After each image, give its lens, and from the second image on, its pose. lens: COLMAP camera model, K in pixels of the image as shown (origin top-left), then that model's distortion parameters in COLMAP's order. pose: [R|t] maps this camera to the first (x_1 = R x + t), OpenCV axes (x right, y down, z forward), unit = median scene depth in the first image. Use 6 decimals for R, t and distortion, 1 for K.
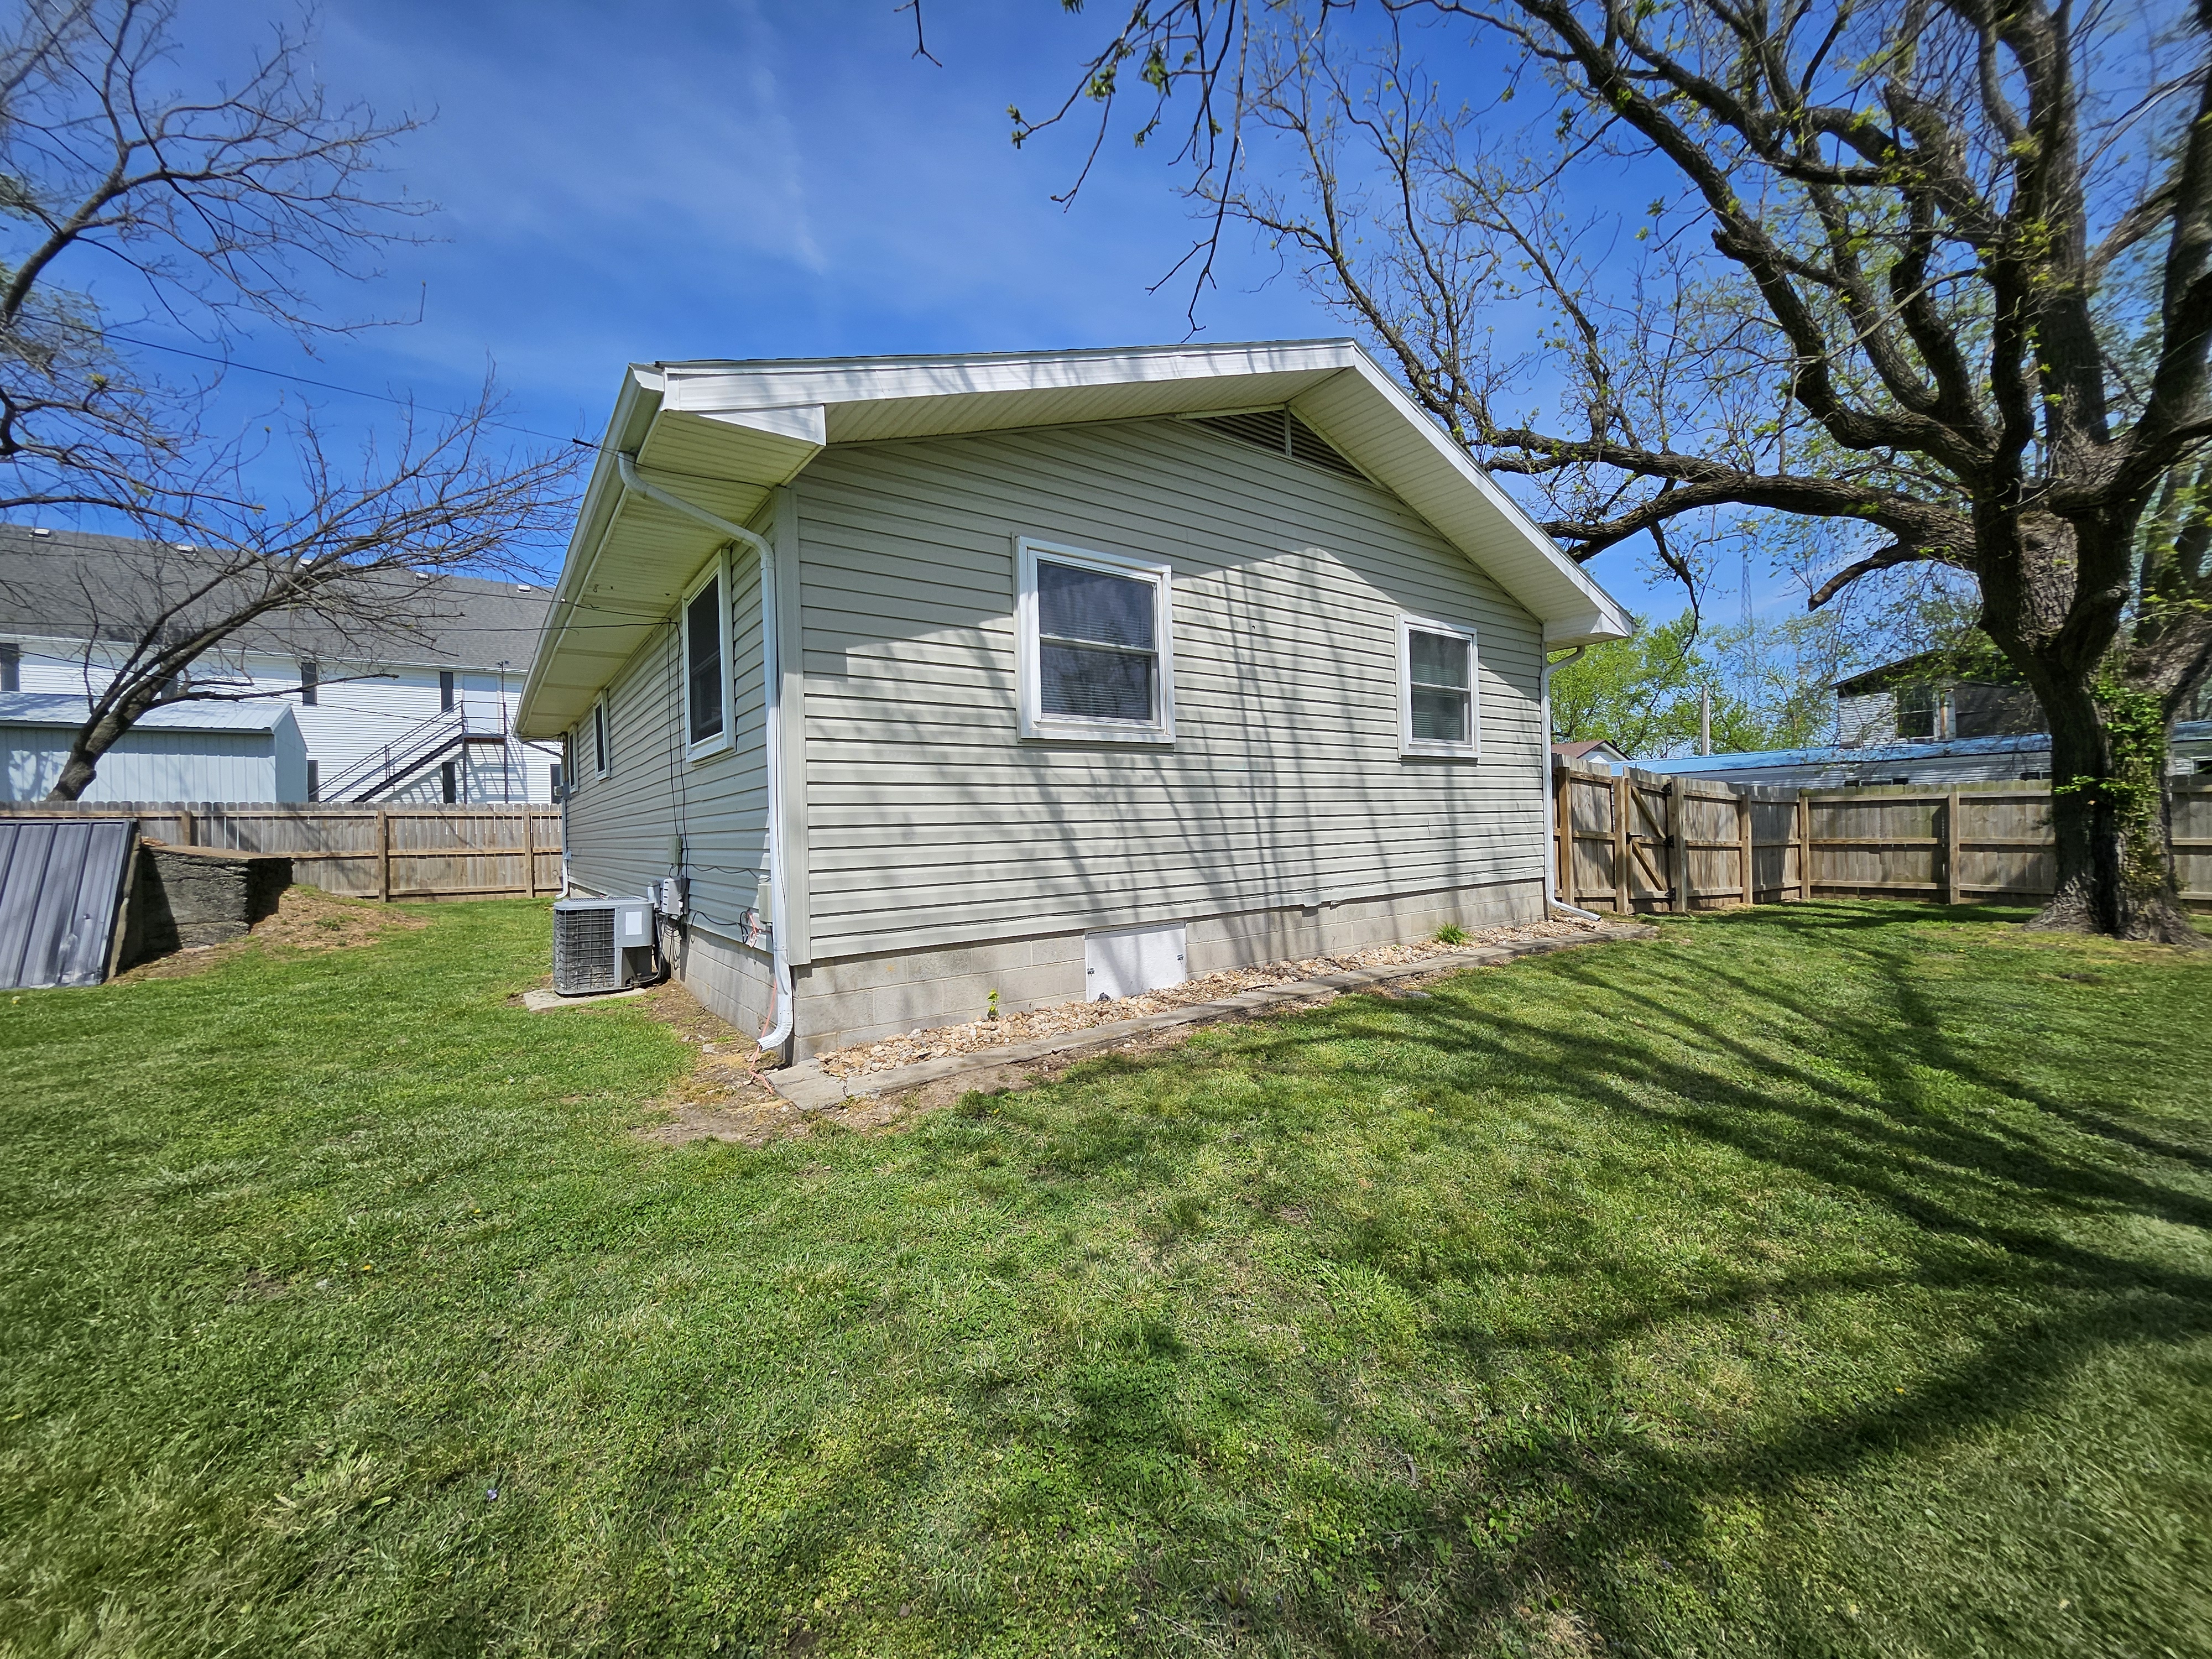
lens RADIAL K [[866.3, 0, 1098.5], [0, 866.3, 825.6], [0, 0, 1]] dist [-0.001154, 0.000266]
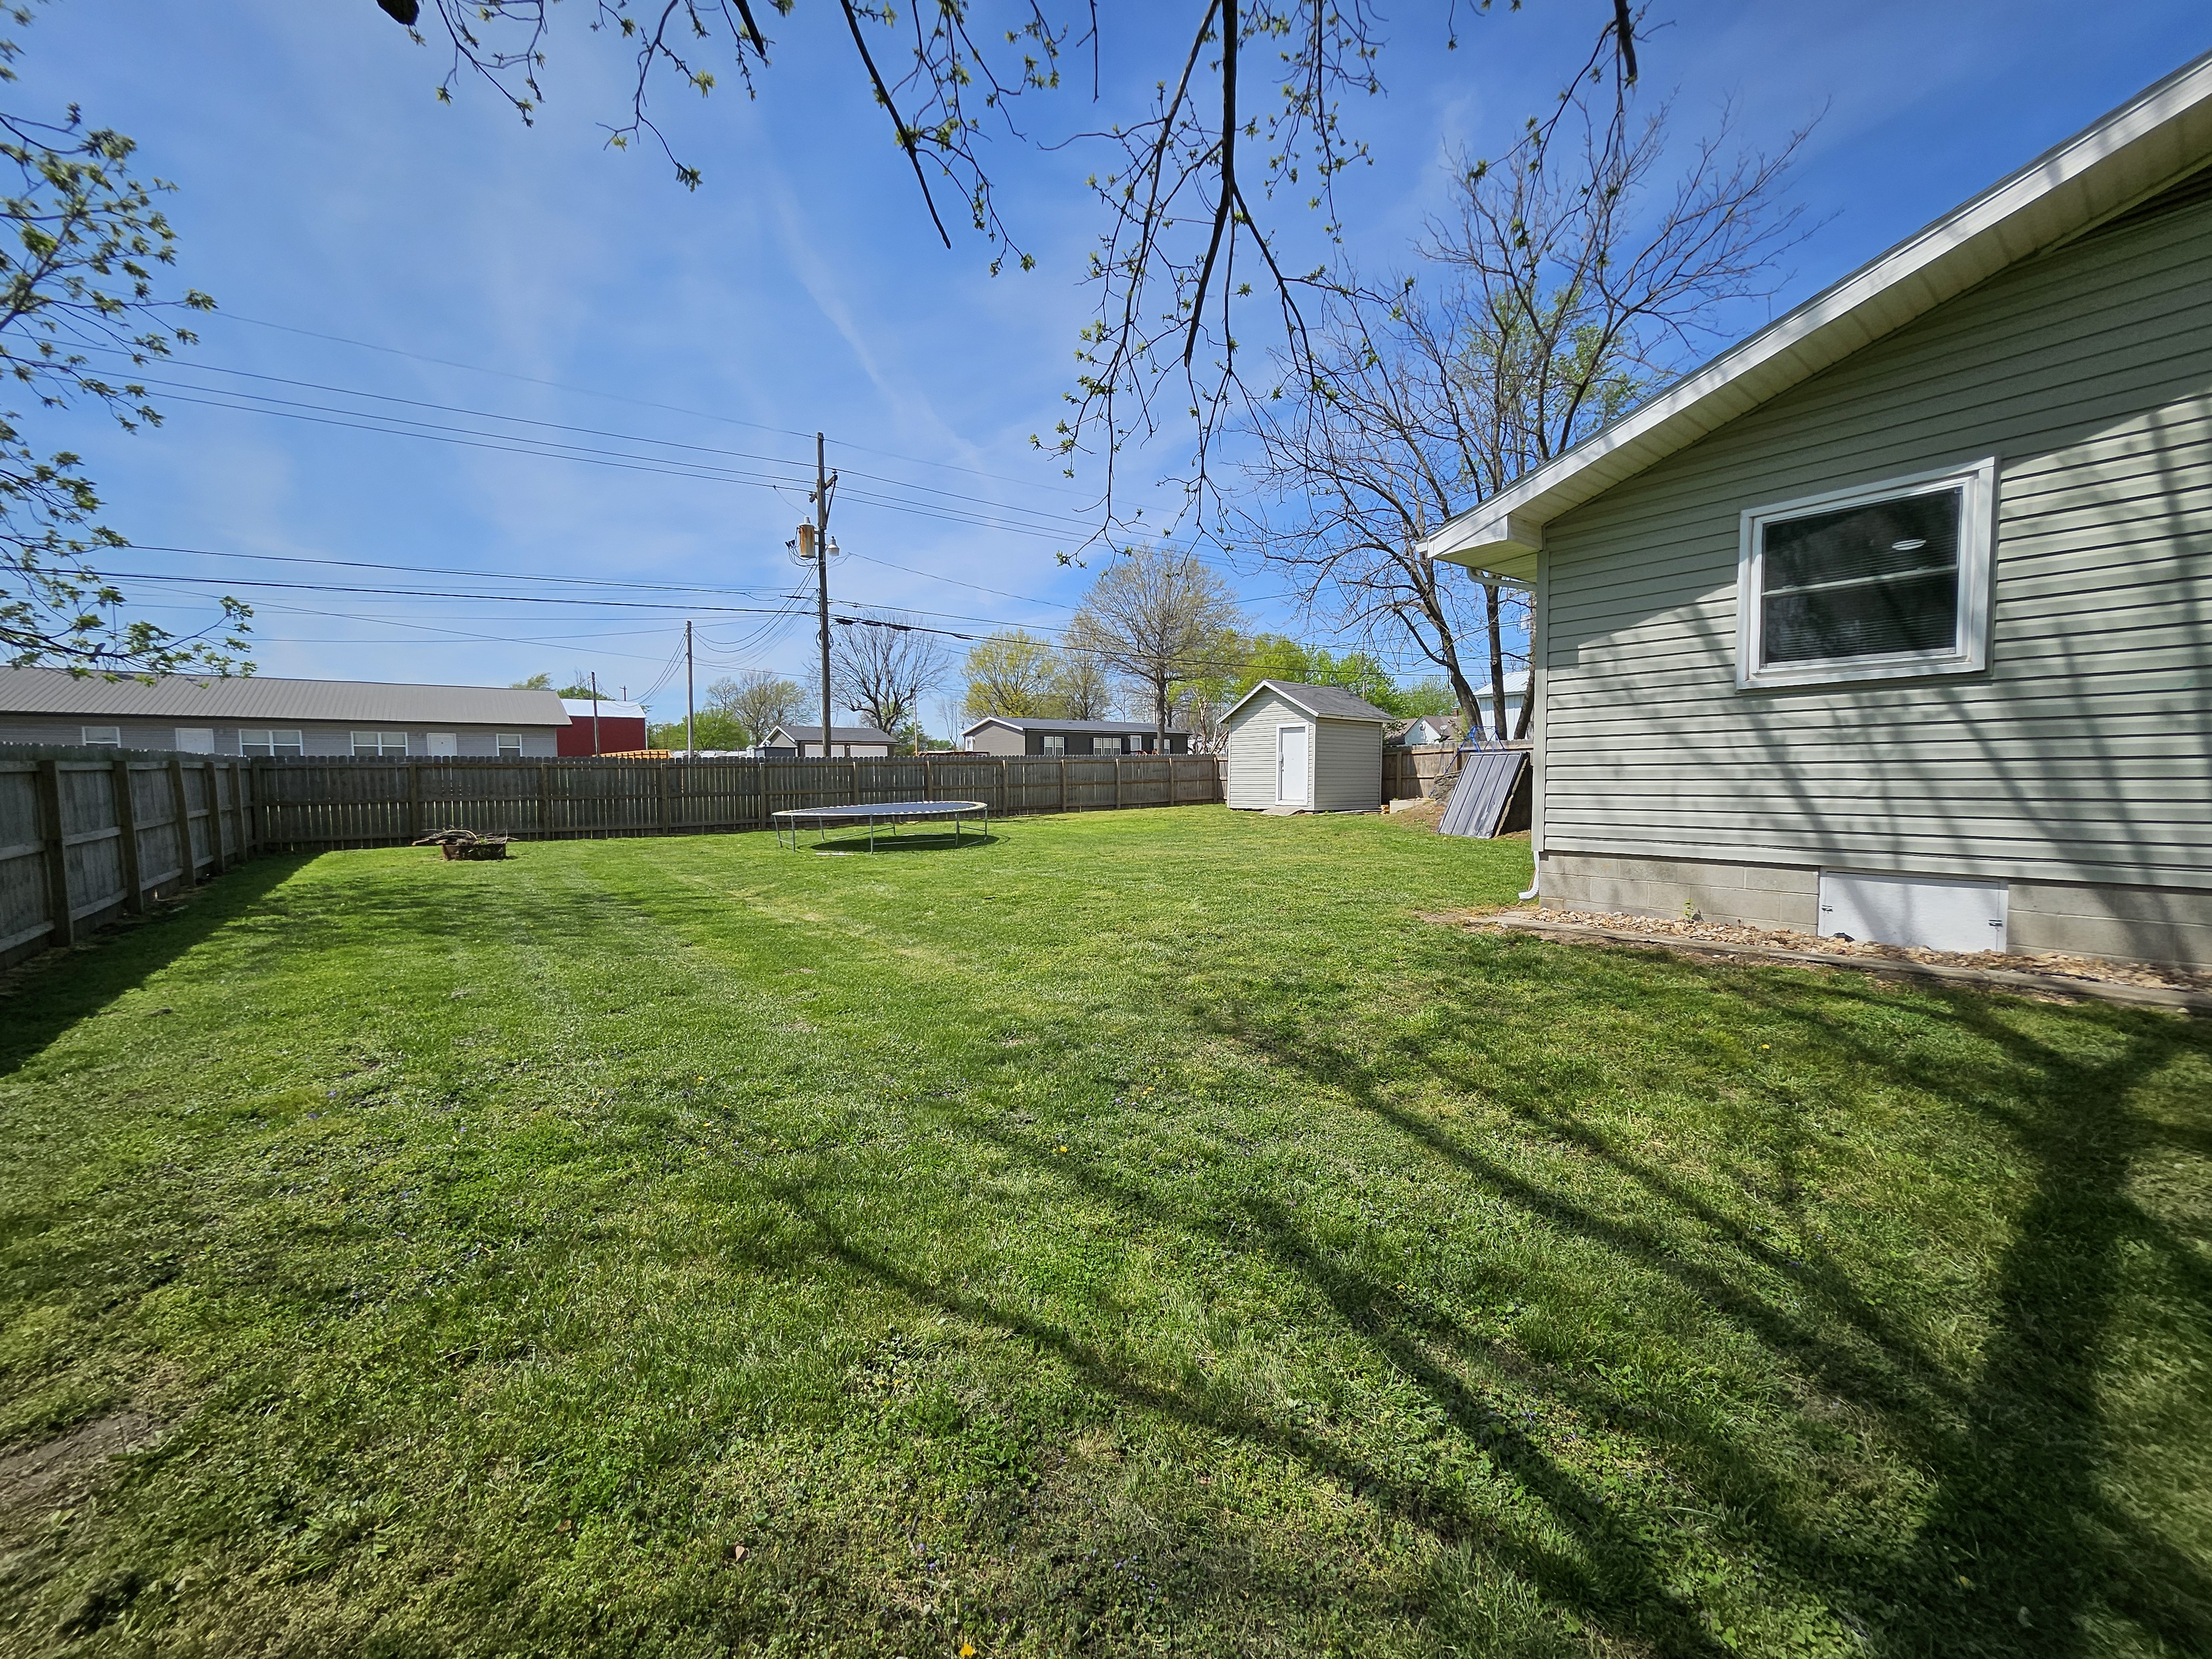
lens RADIAL K [[866.3, 0, 1115.4], [0, 866.3, 820.8], [0, 0, 1]] dist [-0.001154, 0.000266]
pose [[0.039428, 0.079163, -0.996082, 0.987217], [0.011492, 0.996755, 0.079672, -0.027206], [0.999156, -0.014589, 0.038390, 0.123198]]
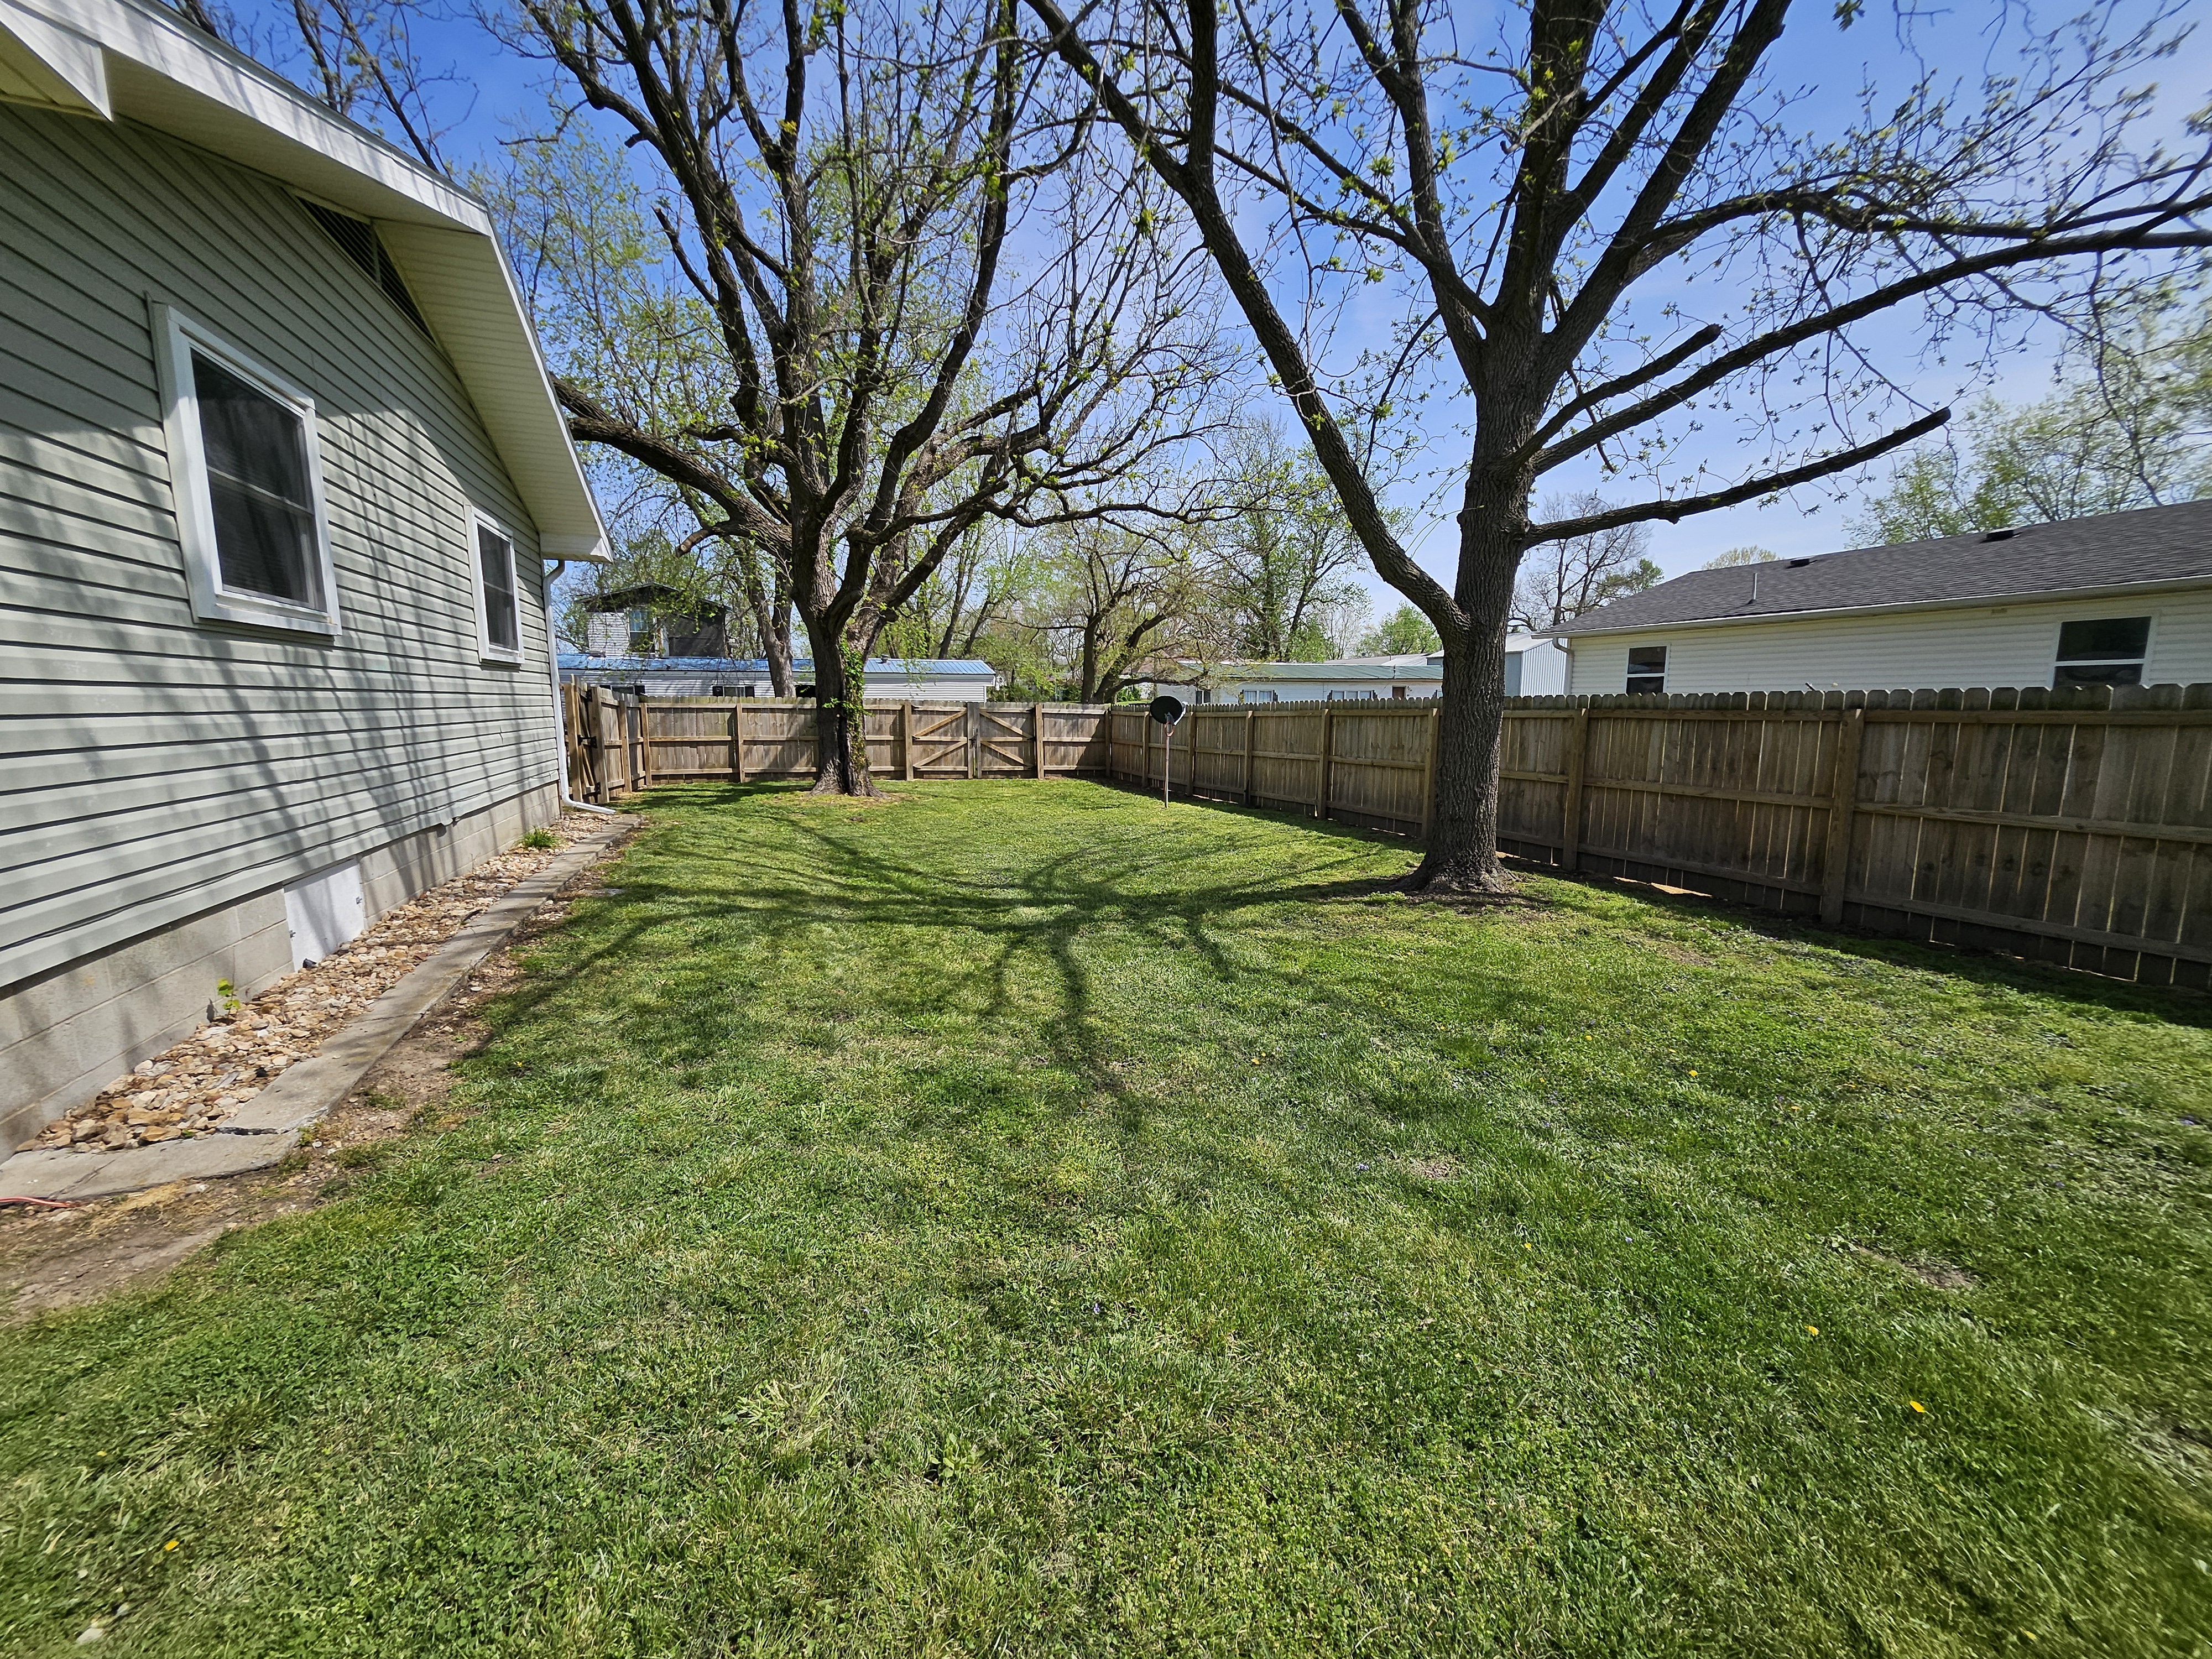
lens RADIAL K [[866.3, 0, 1109.8], [0, 866.3, 828.3], [0, 0, 1]] dist [-0.001154, 0.000266]
pose [[0.256266, -0.111467, 0.960158, -0.558054], [-0.010032, 0.992968, 0.117953, -0.021708], [-0.966554, -0.039859, 0.253345, 0.114228]]
